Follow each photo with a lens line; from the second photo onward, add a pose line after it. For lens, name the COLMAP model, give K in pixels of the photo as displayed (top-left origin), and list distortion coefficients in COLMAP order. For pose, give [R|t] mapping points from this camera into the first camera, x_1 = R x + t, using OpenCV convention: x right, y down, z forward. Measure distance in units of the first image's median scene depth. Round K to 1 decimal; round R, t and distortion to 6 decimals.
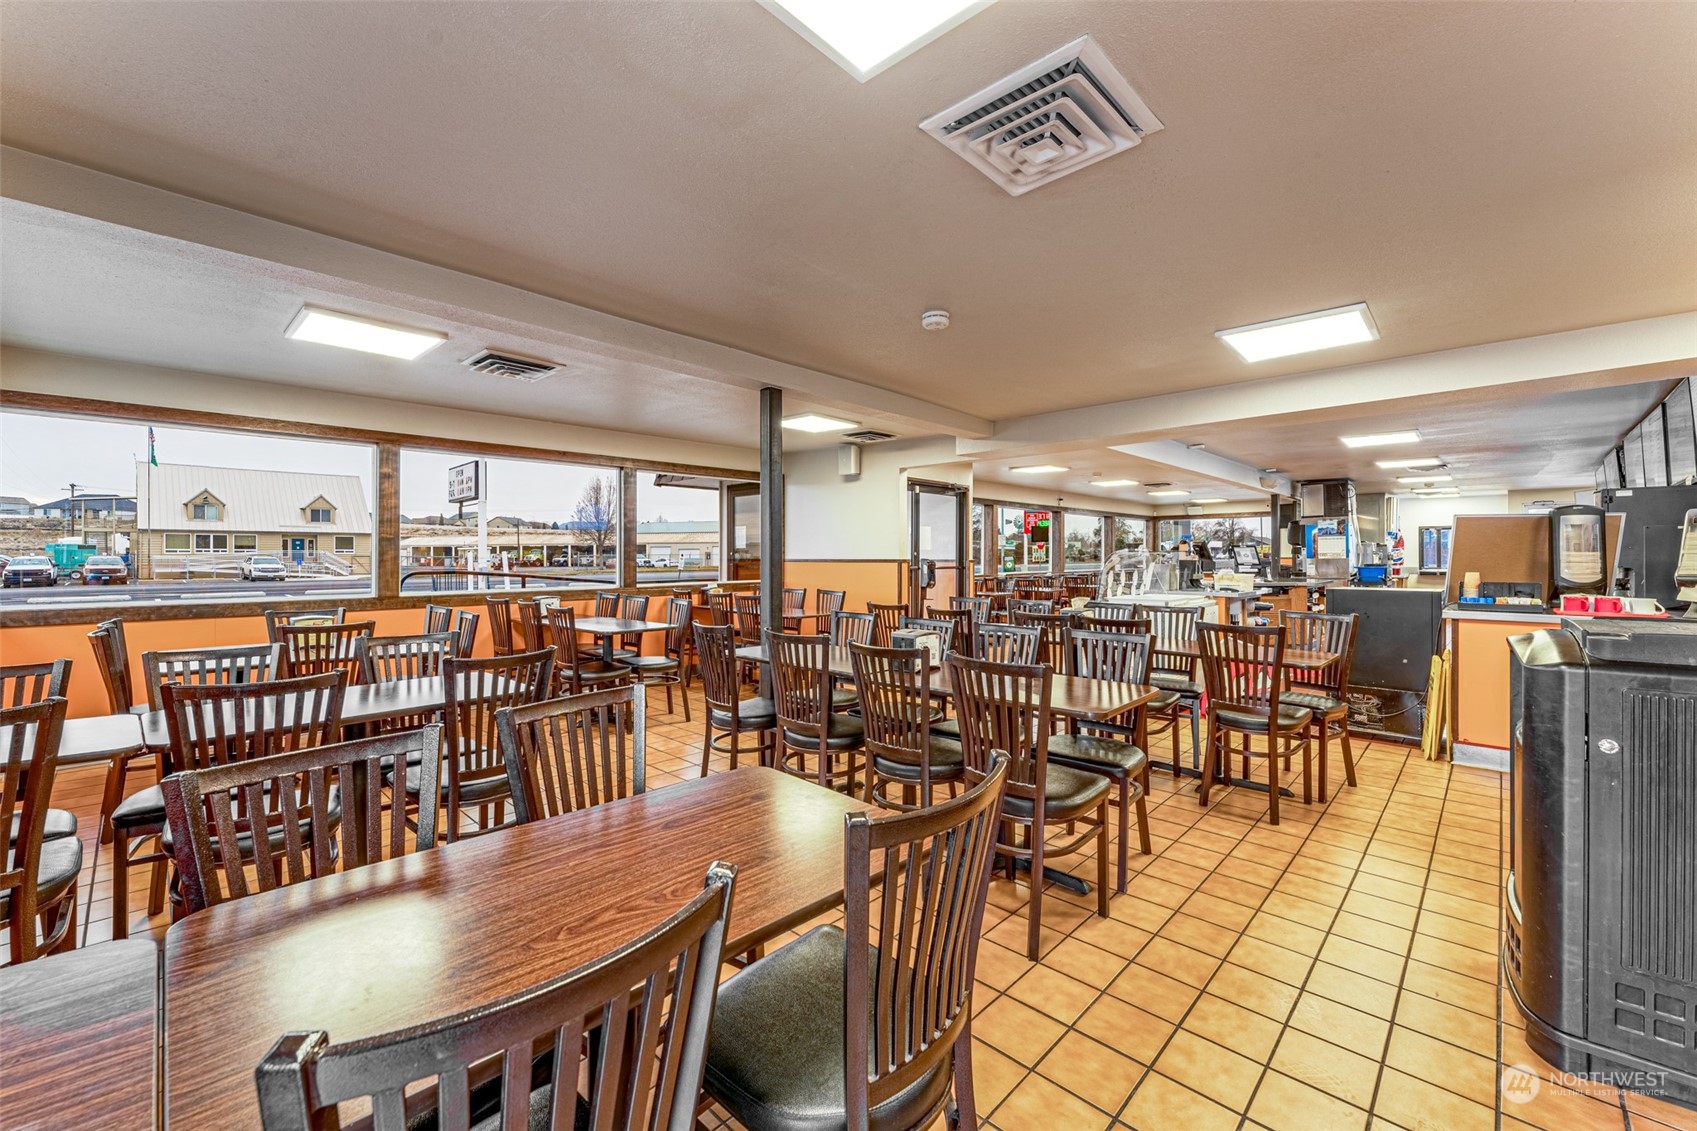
lens RADIAL K [[679.1, 0, 848.5], [0, 679.1, 565.5], [0, 0, 1]] dist [0.001328, 0.000045]
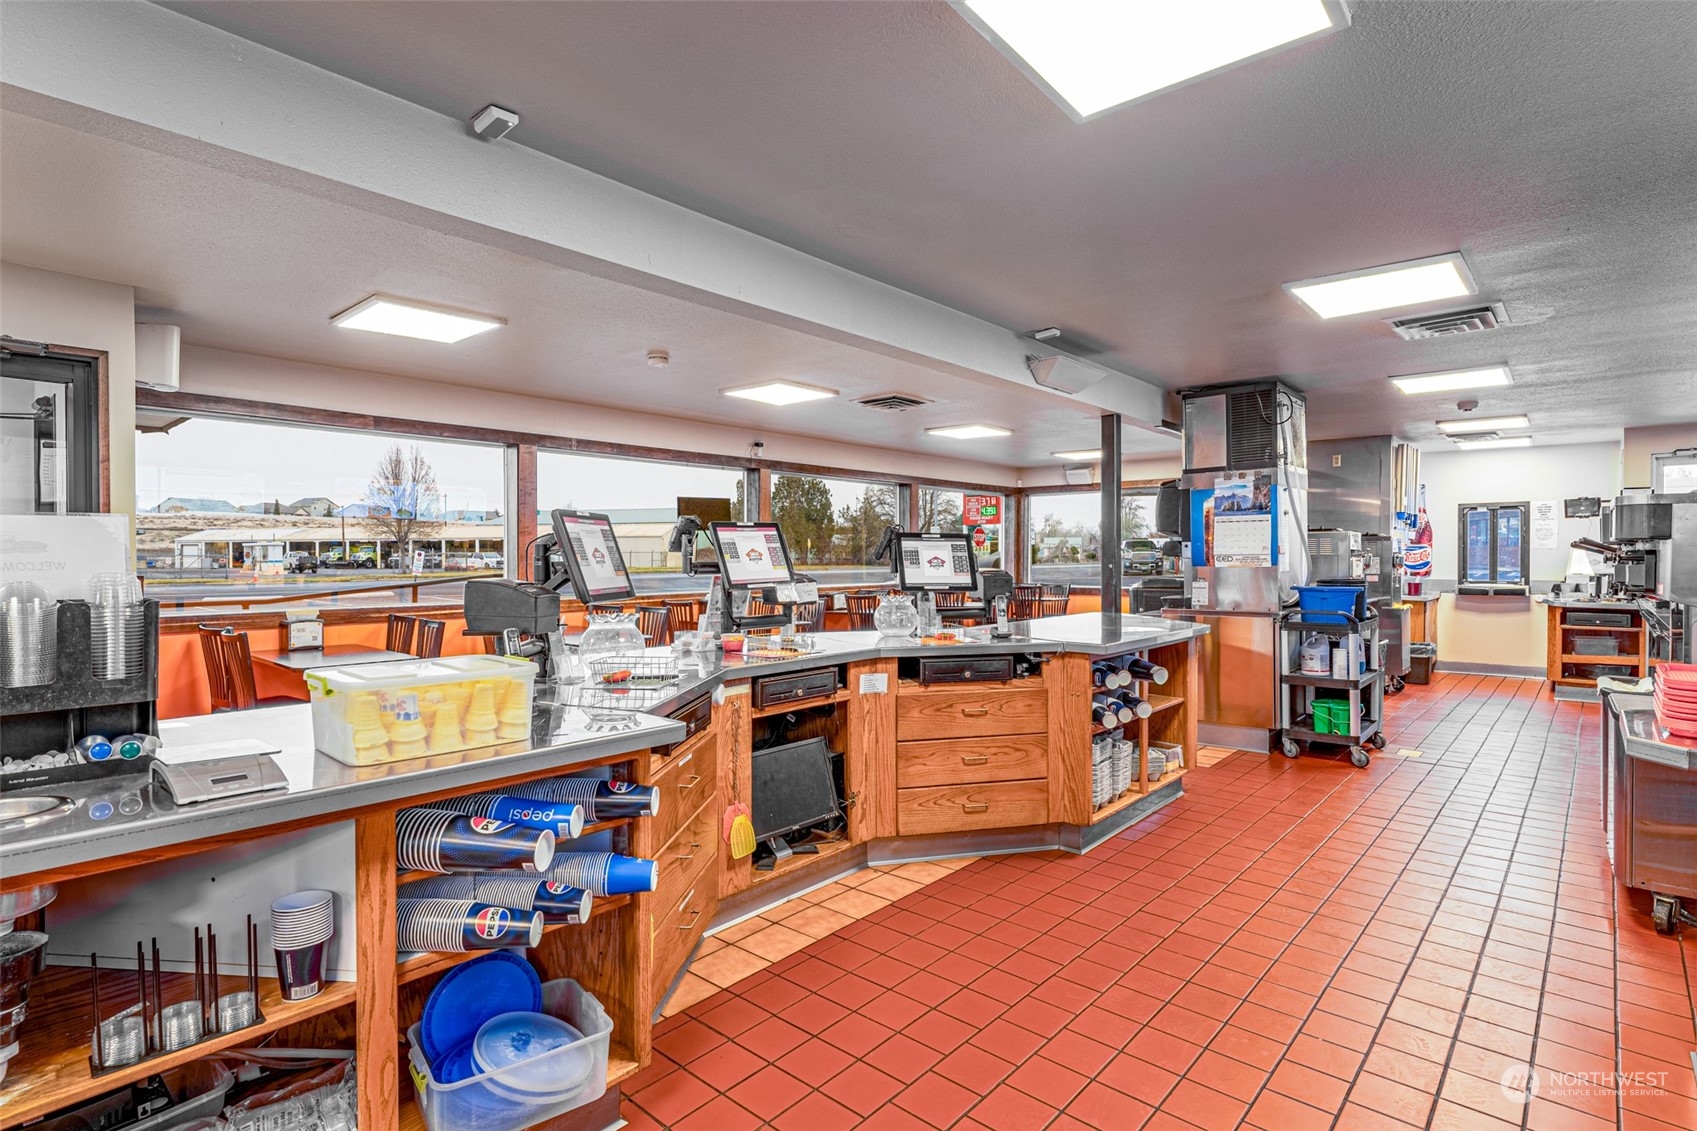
lens RADIAL K [[832.6, 0, 848.5], [0, 832.6, 565.5], [0, 0, 1]] dist [-0.010322, 0.000125]
pose [[0.999286, 0.000110, 0.037792, 0.350678], [-0.000089, 1.000000, -0.000563, -0.008559], [-0.037792, 0.000559, 0.999285, 0.384354]]
